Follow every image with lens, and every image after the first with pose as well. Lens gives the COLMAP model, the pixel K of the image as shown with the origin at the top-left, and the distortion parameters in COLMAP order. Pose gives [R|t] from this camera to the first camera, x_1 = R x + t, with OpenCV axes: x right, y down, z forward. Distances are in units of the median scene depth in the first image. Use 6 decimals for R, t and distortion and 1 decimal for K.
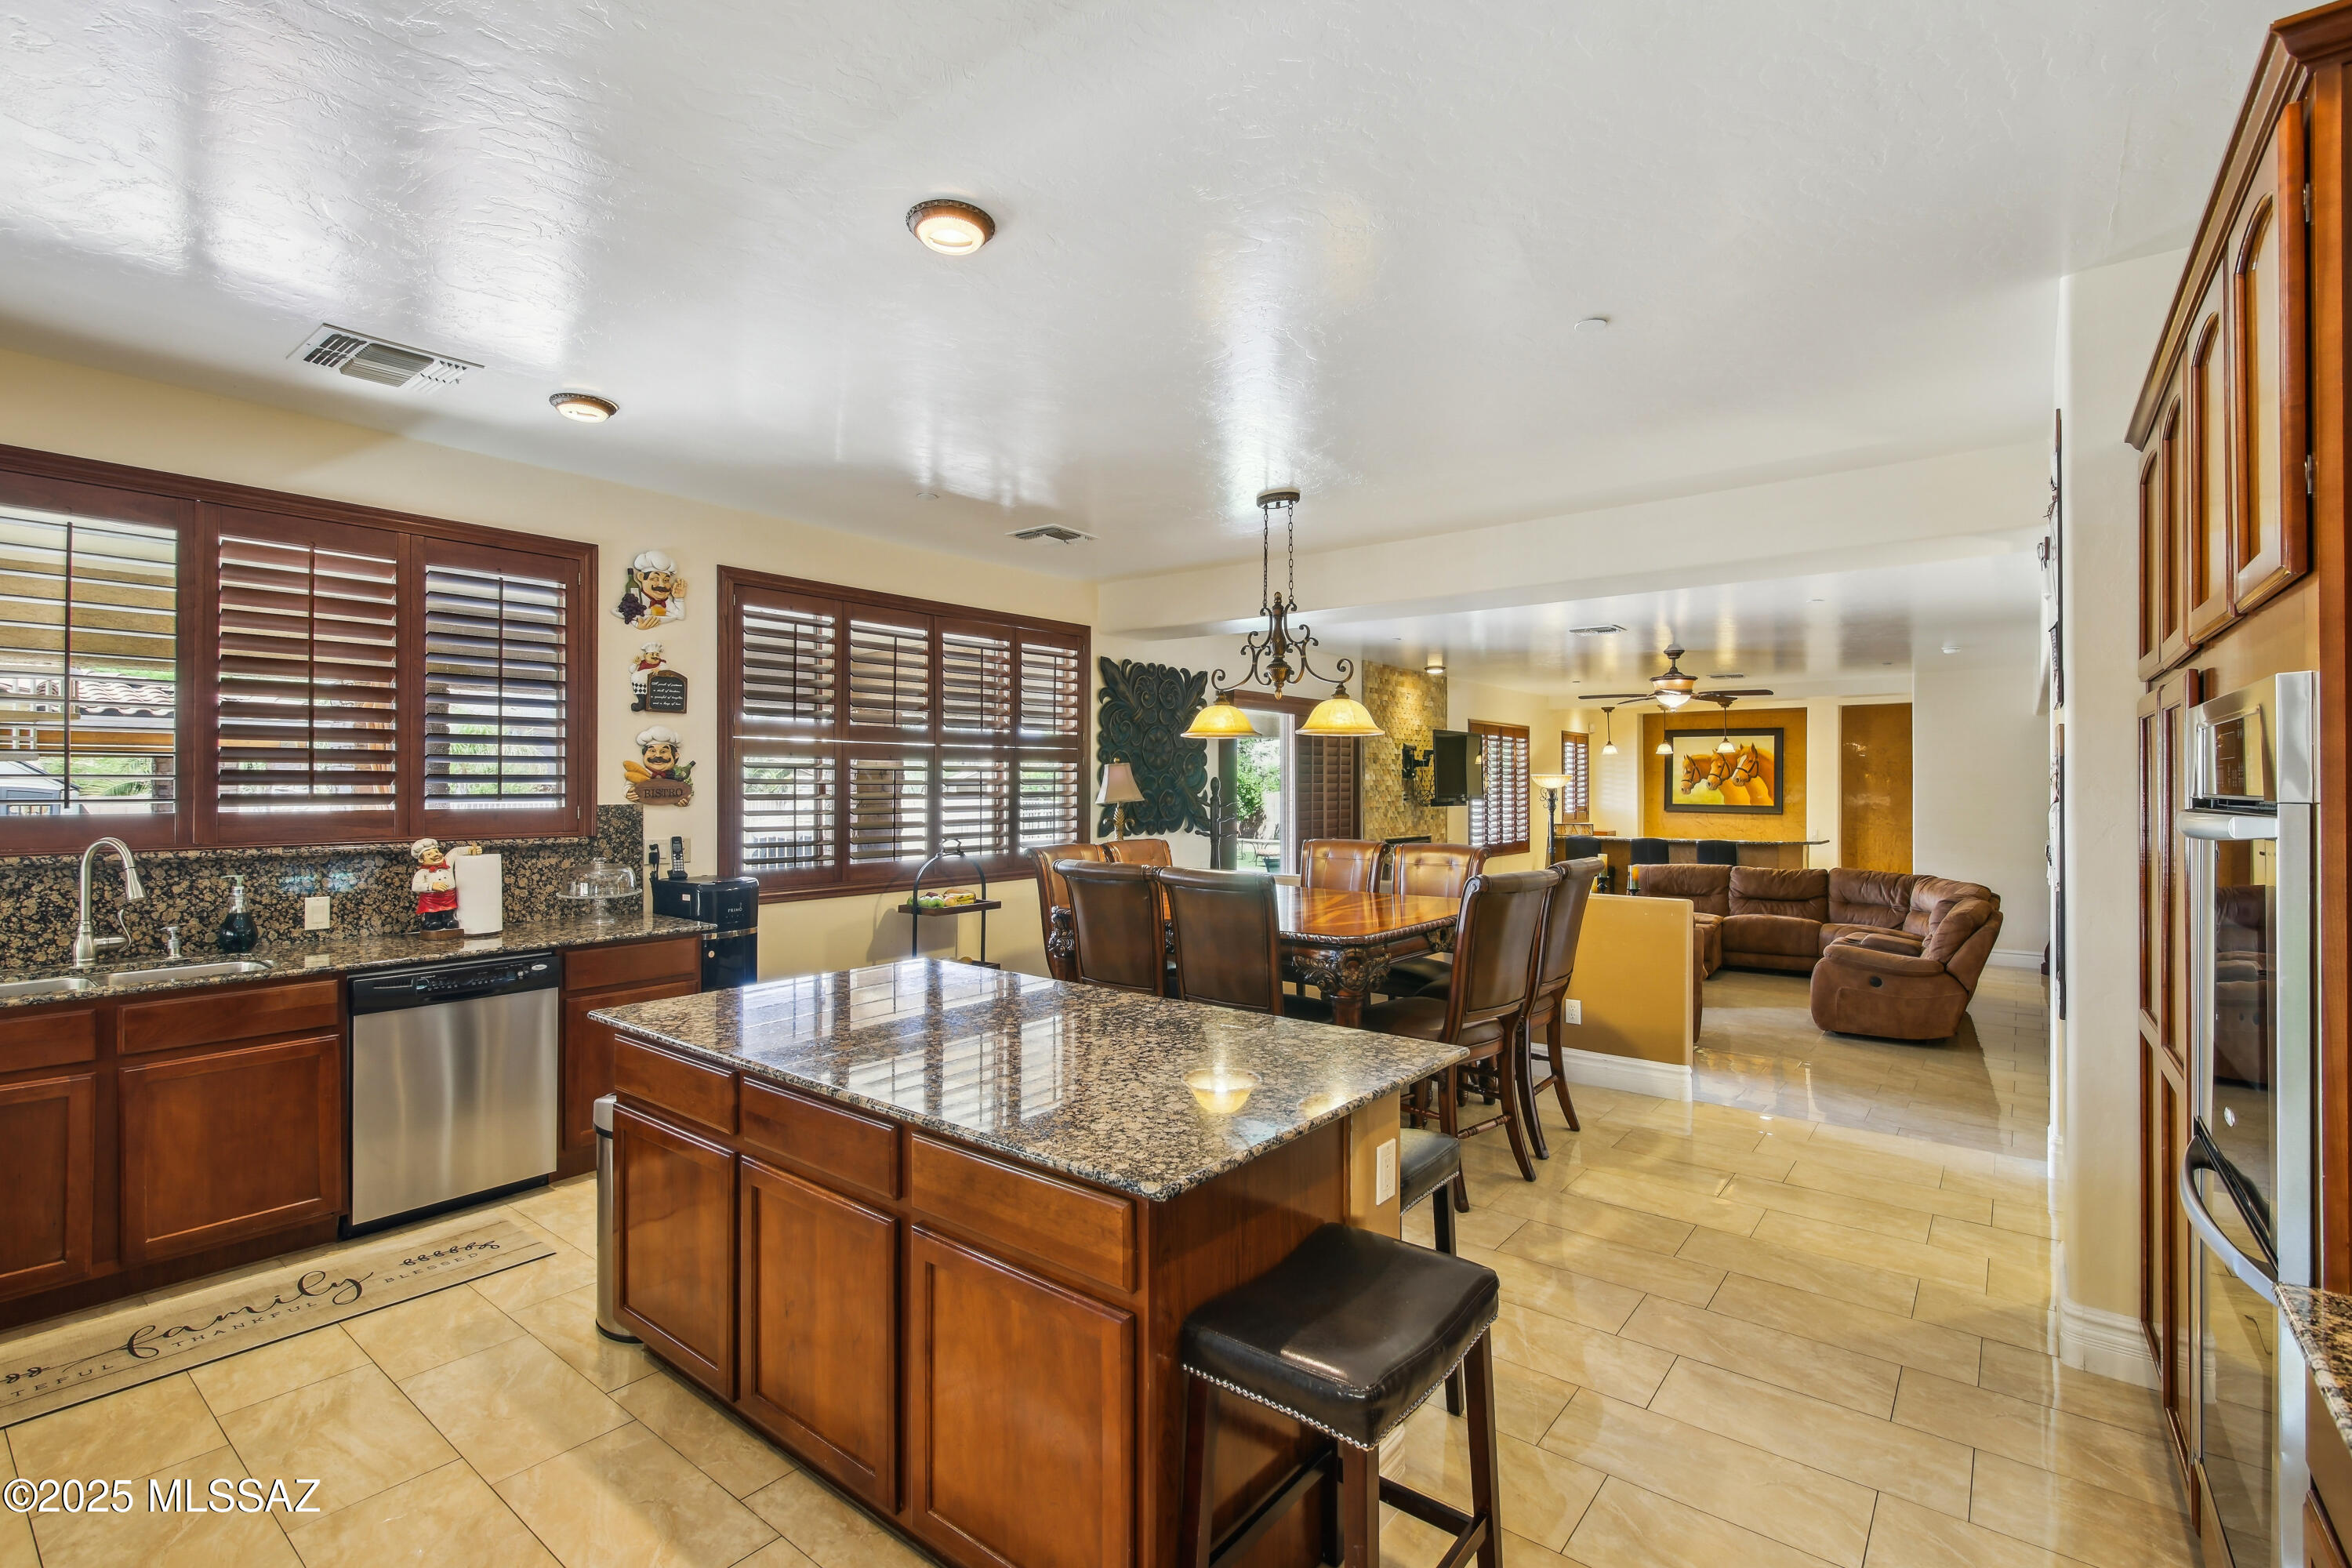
lens RADIAL K [[1071.8, 0, 1167.5], [0, 1071.8, 783.3], [0, 0, 1]] dist [0.003828, -0.000399]
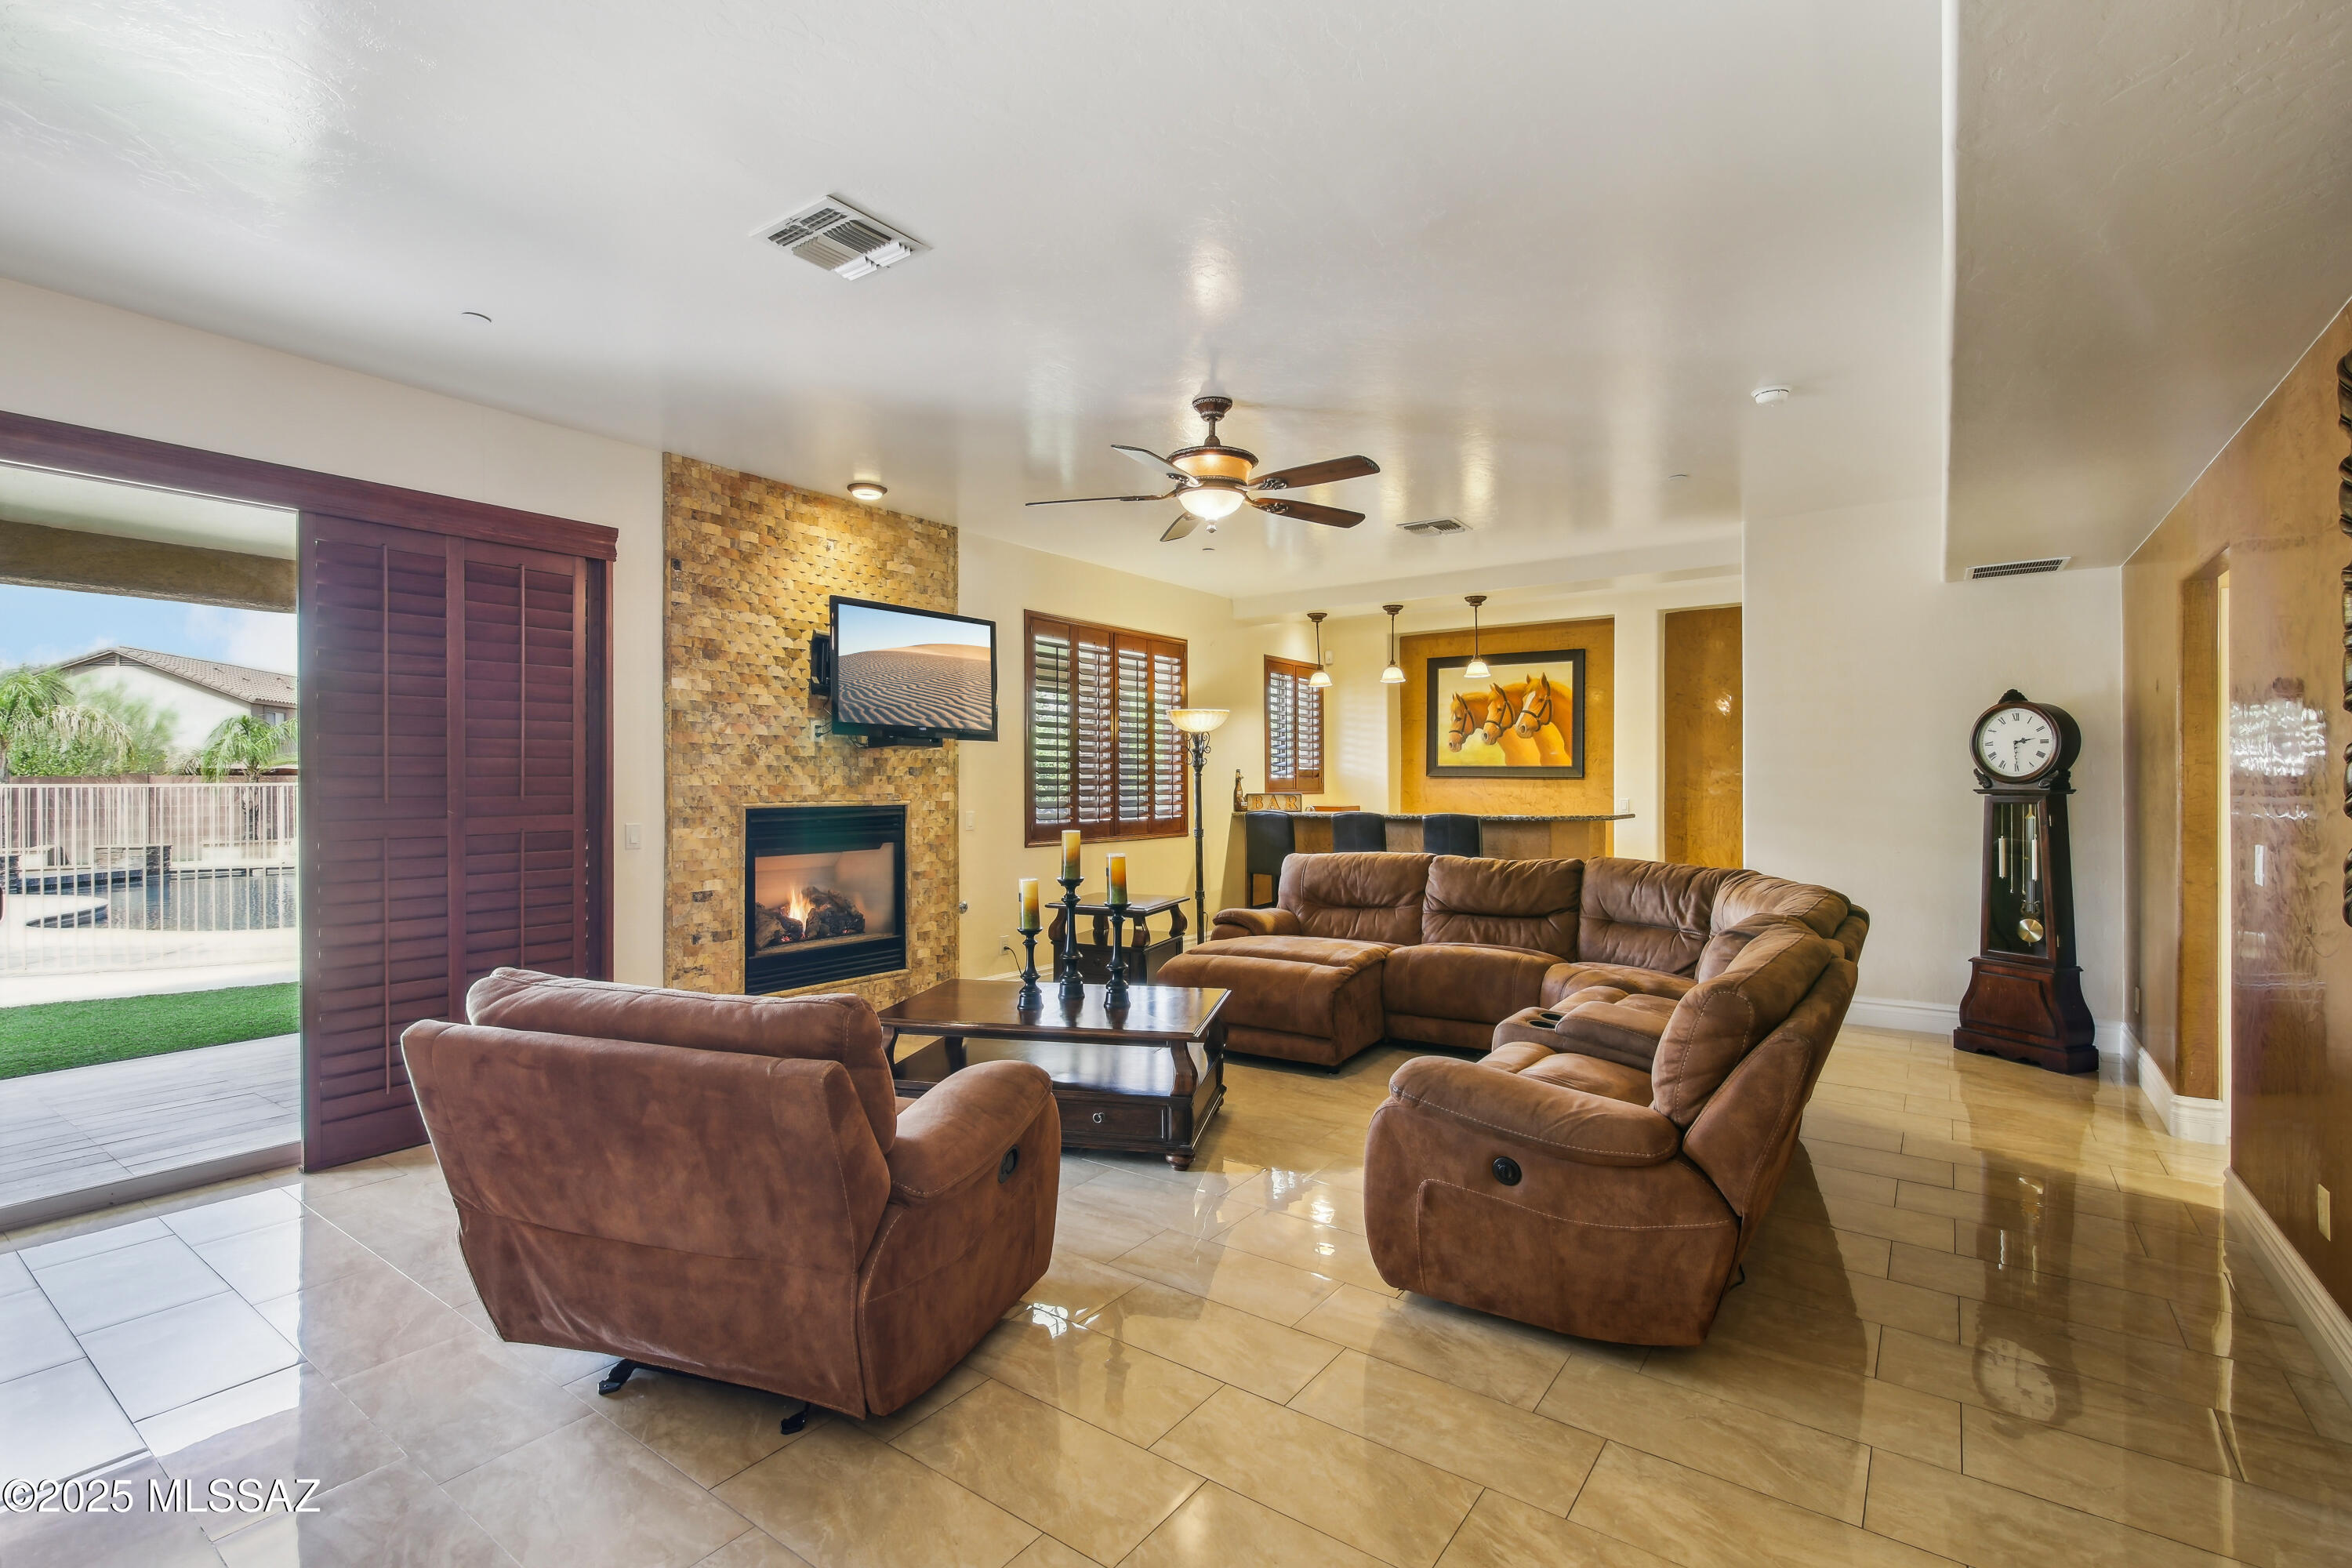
lens RADIAL K [[1071.8, 0, 1175.0], [0, 1071.8, 781.8], [0, 0, 1]] dist [0.003828, -0.000399]
pose [[0.998571, -0.003410, 0.053337, 0.317020], [0.003259, 0.999990, 0.002928, 0.031866], [-0.053346, -0.002750, 0.998572, 0.387423]]
